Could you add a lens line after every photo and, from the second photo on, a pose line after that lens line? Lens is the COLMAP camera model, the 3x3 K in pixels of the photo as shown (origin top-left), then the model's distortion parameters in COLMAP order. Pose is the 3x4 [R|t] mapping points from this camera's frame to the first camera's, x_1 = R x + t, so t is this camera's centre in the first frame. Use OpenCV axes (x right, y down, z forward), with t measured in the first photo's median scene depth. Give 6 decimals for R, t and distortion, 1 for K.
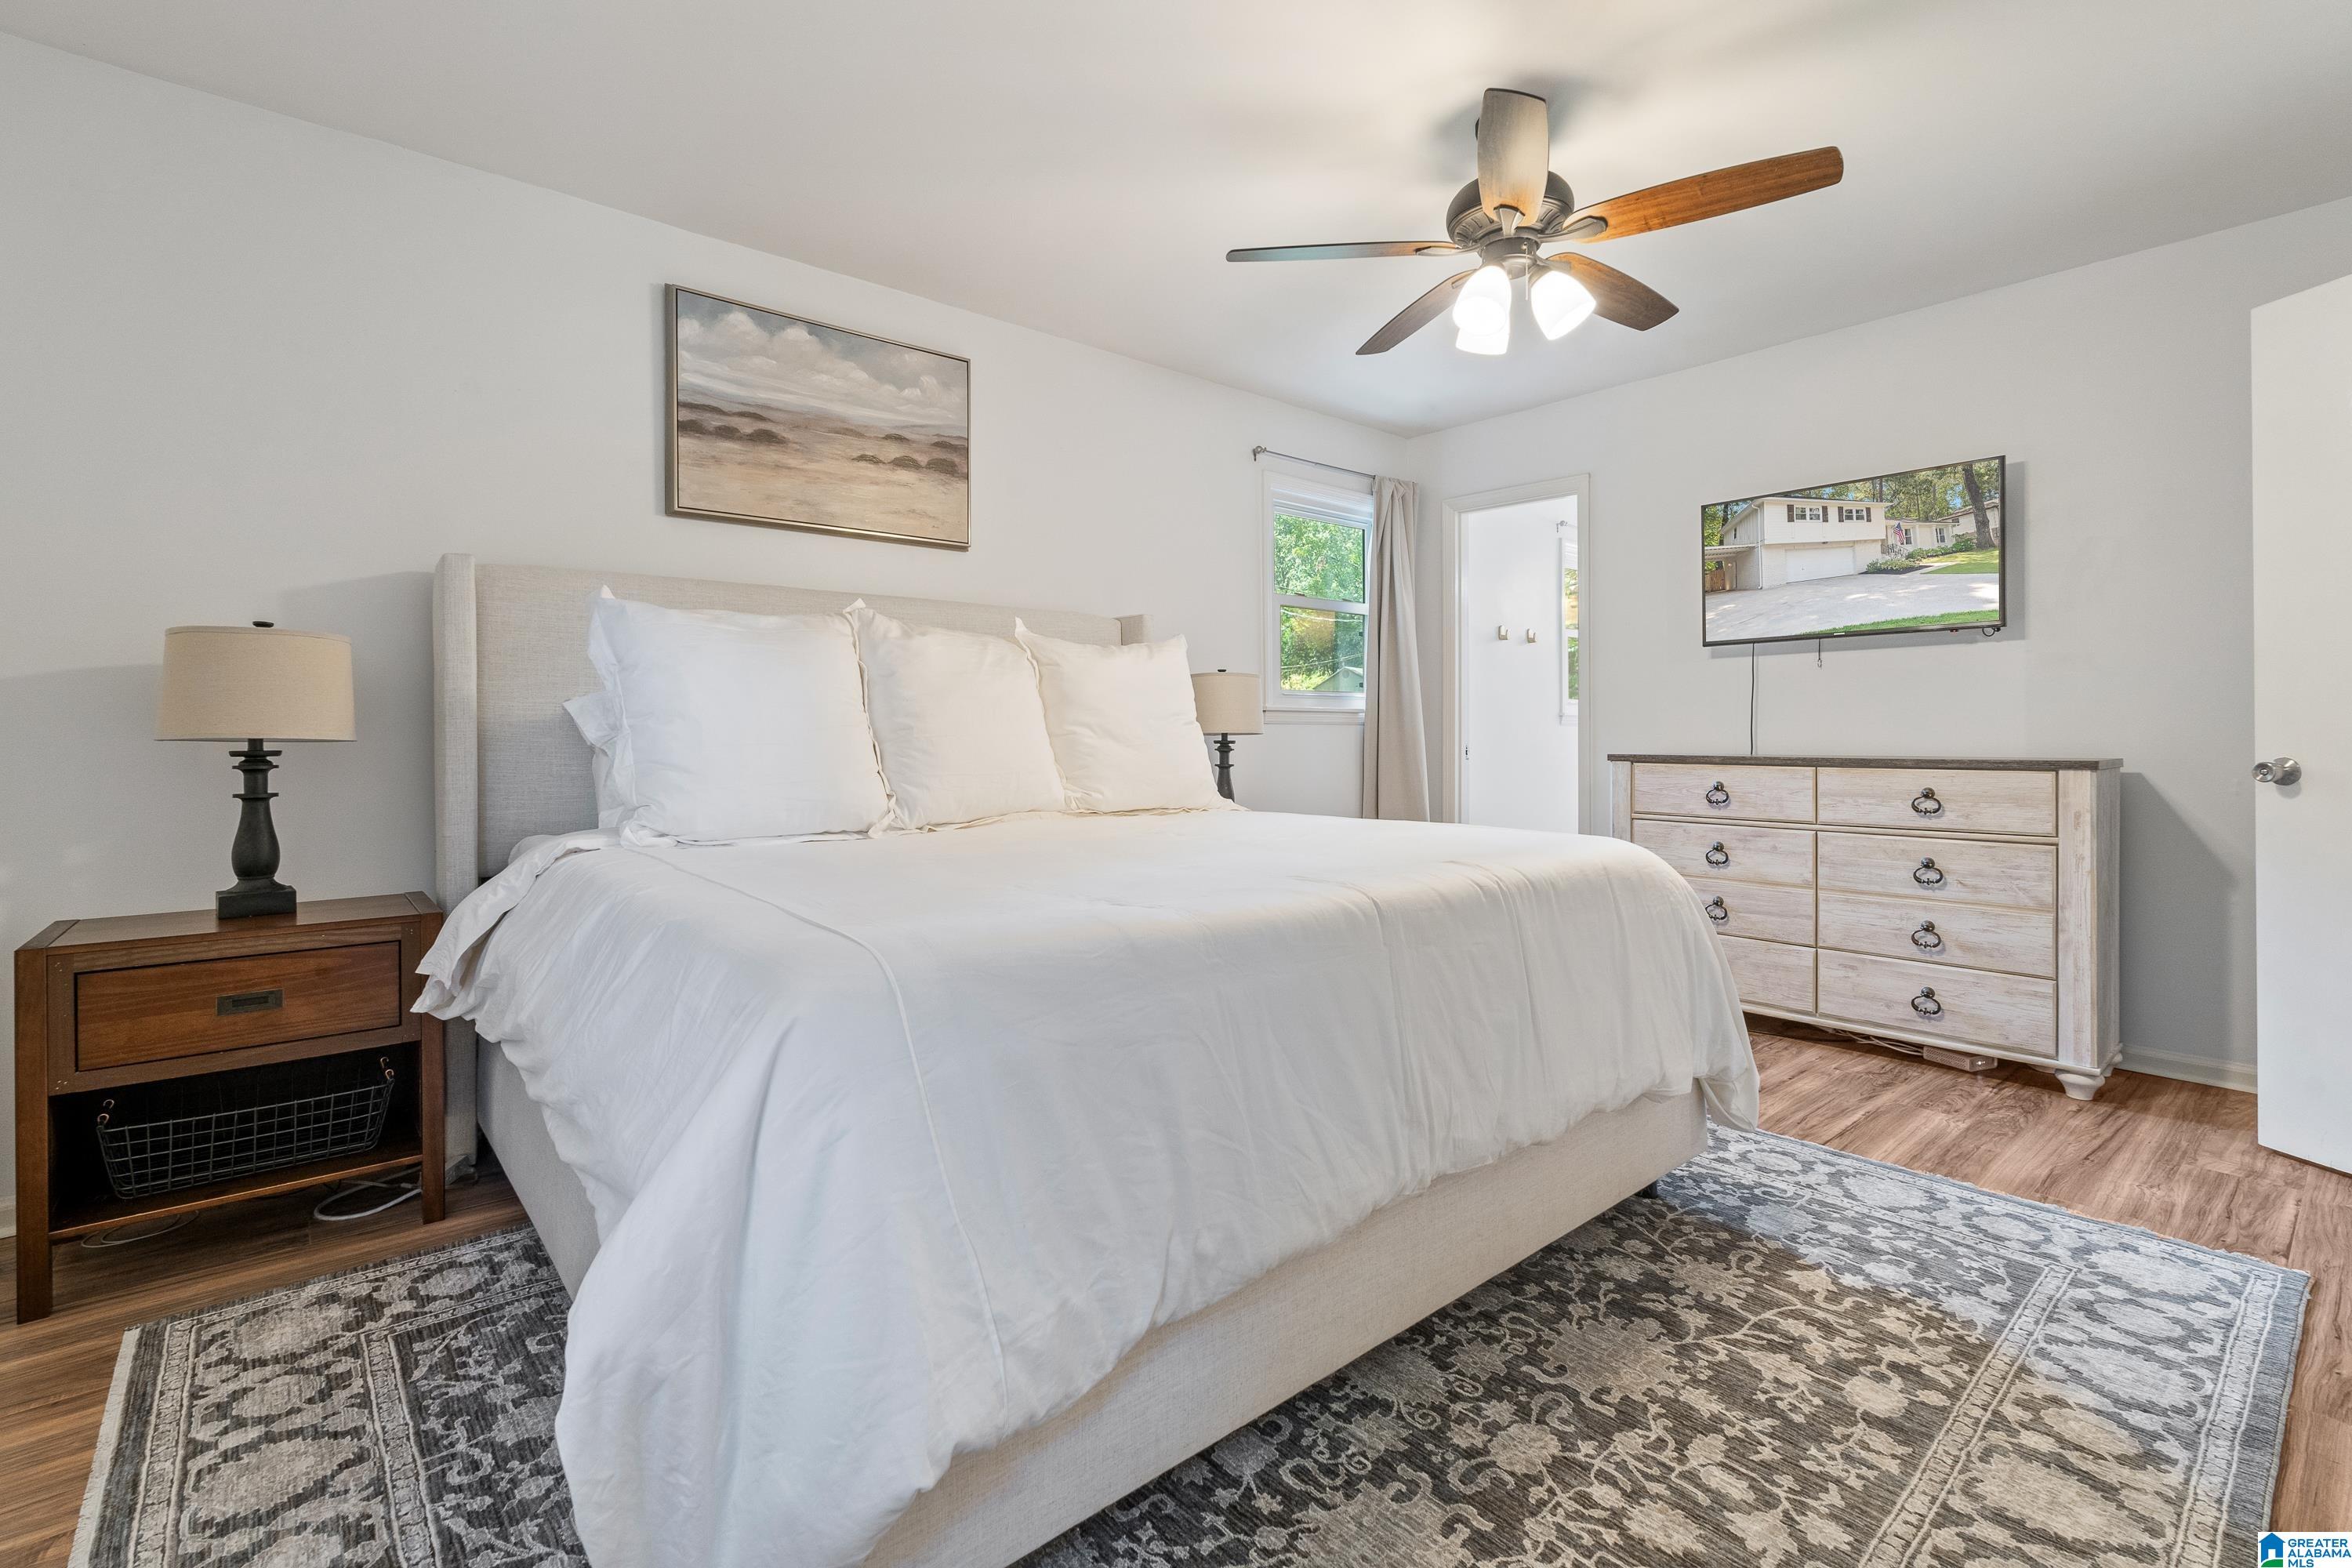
lens RADIAL K [[1058.1, 0, 1141.1], [0, 1058.1, 751.1], [0, 0, 1]] dist [-0.019027, 0.000523]
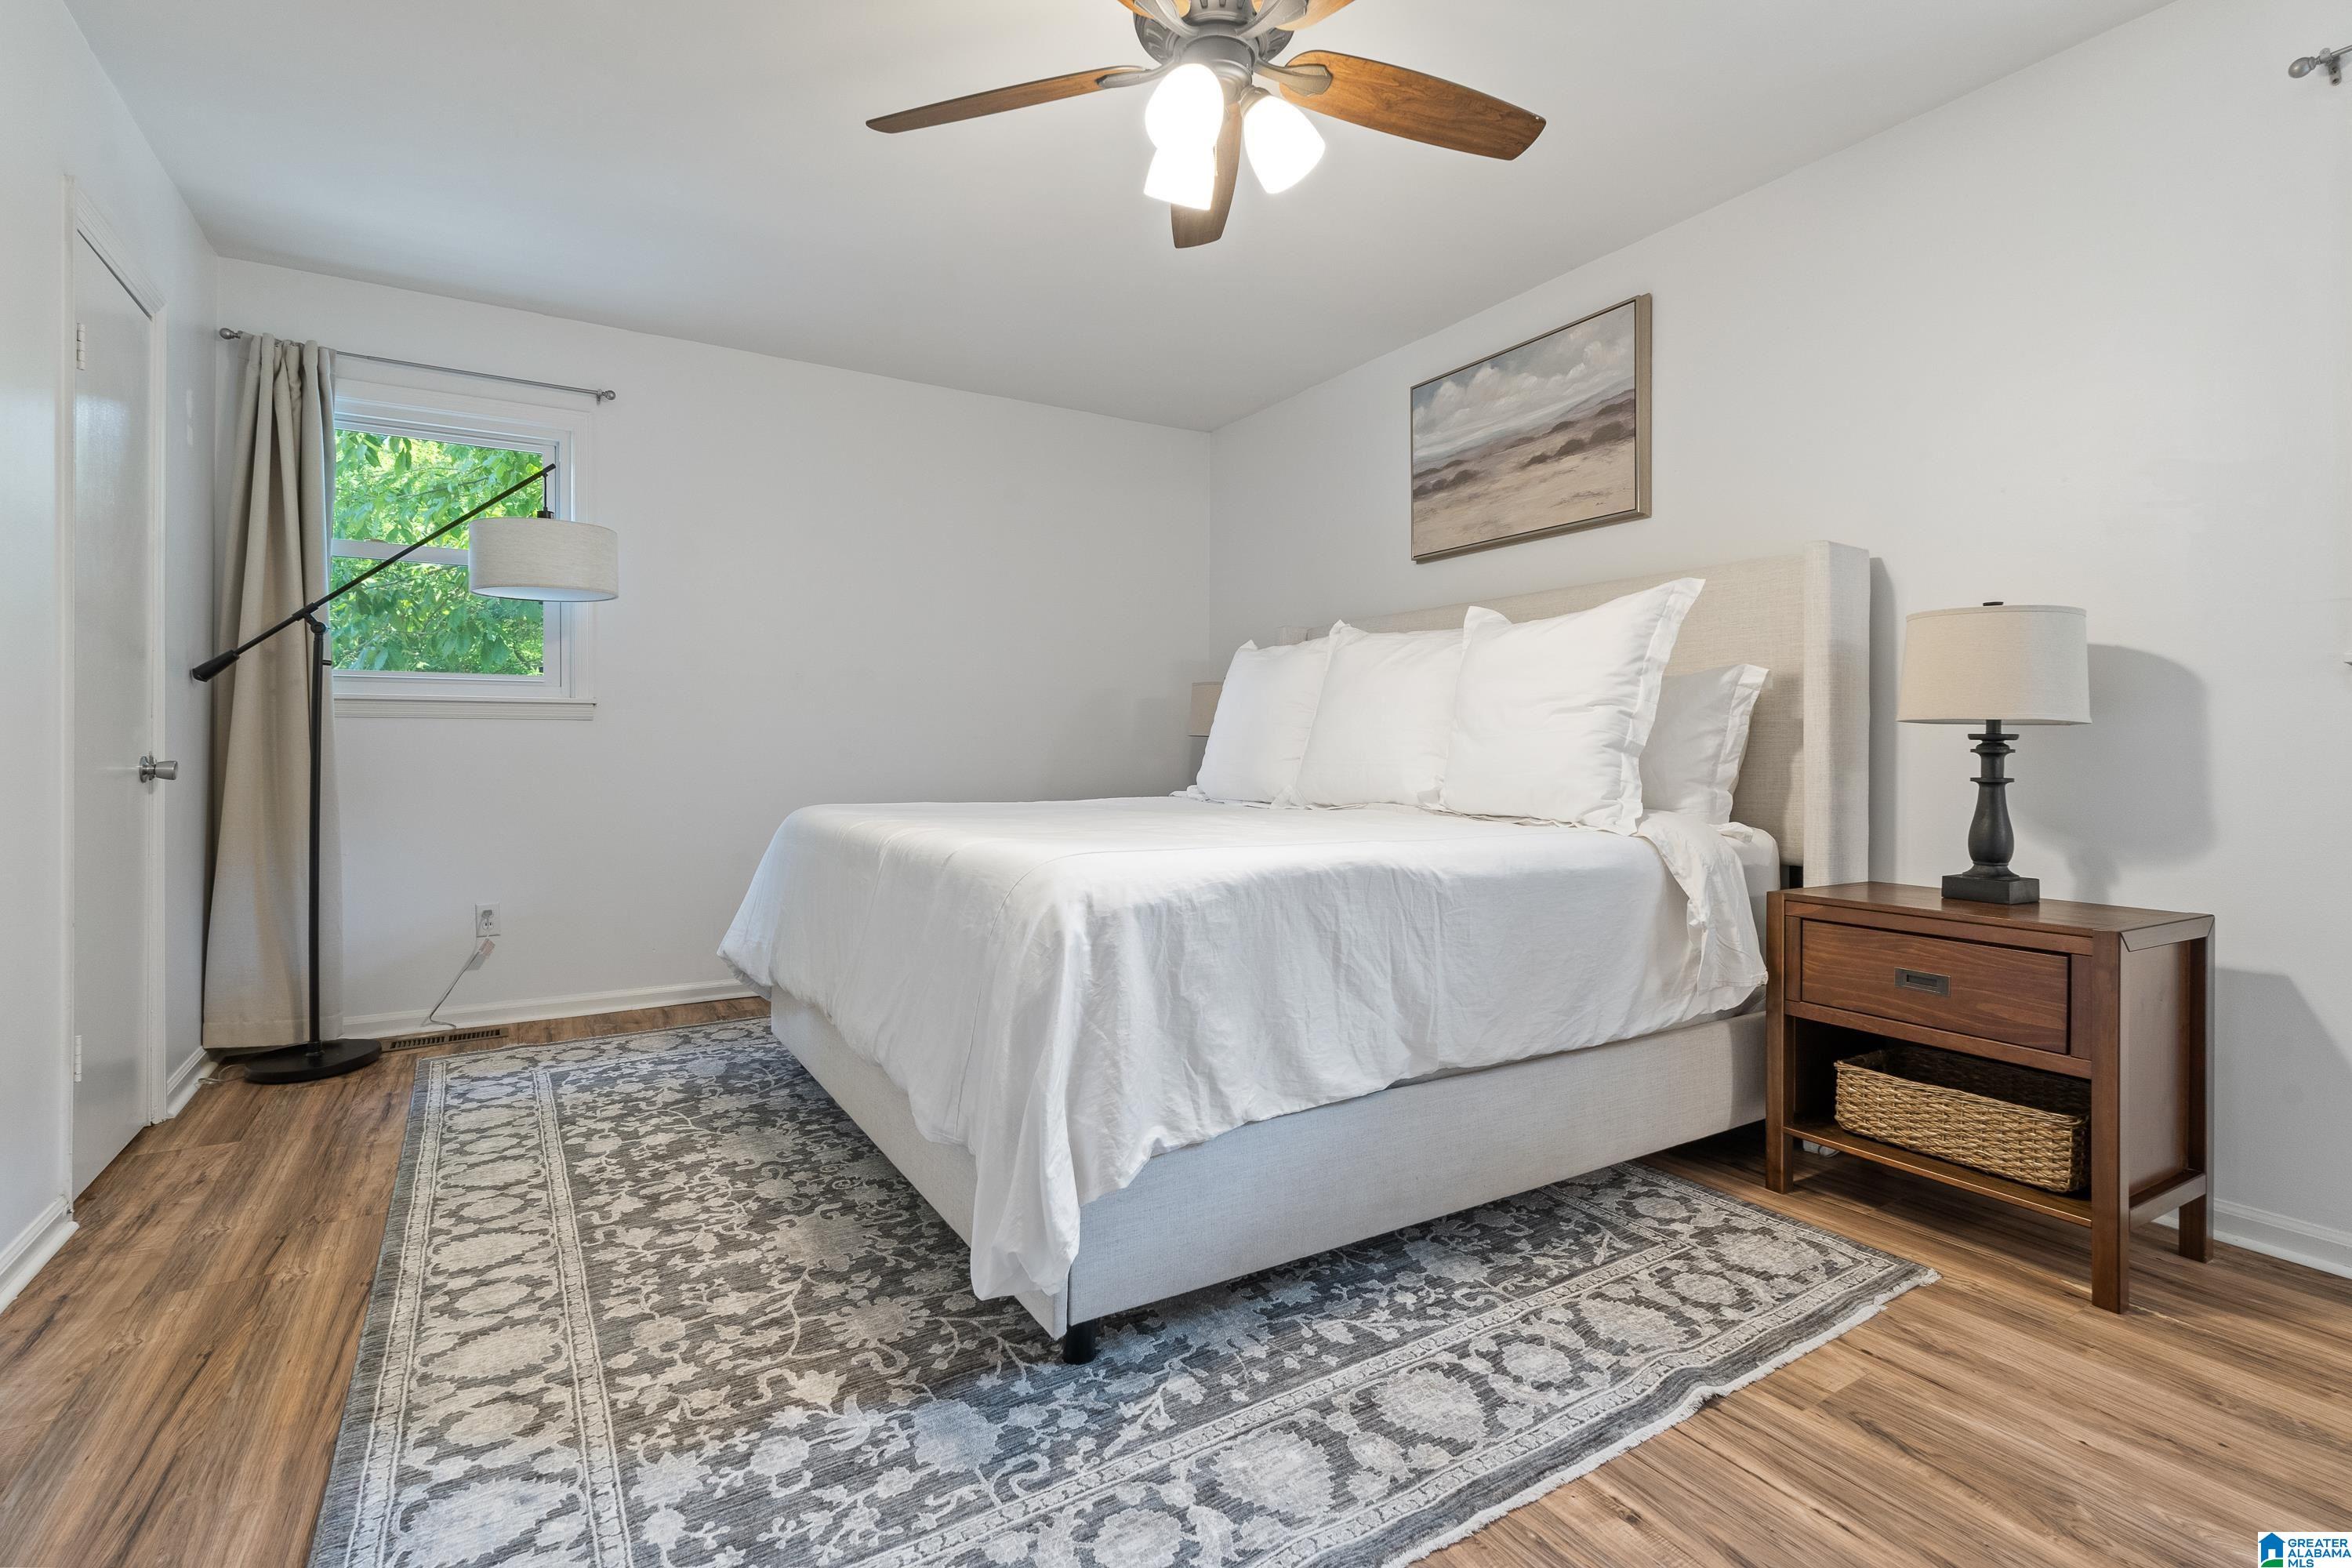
lens RADIAL K [[1084.1, 0, 1185.1], [0, 1084.1, 759.4], [0, 0, 1]] dist [0.005727, -0.000188]
pose [[-0.131898, 0.020783, -0.991045, 1.581572], [-0.007700, 0.999729, 0.021990, -0.014047], [0.991233, 0.010532, -0.131702, 1.526203]]
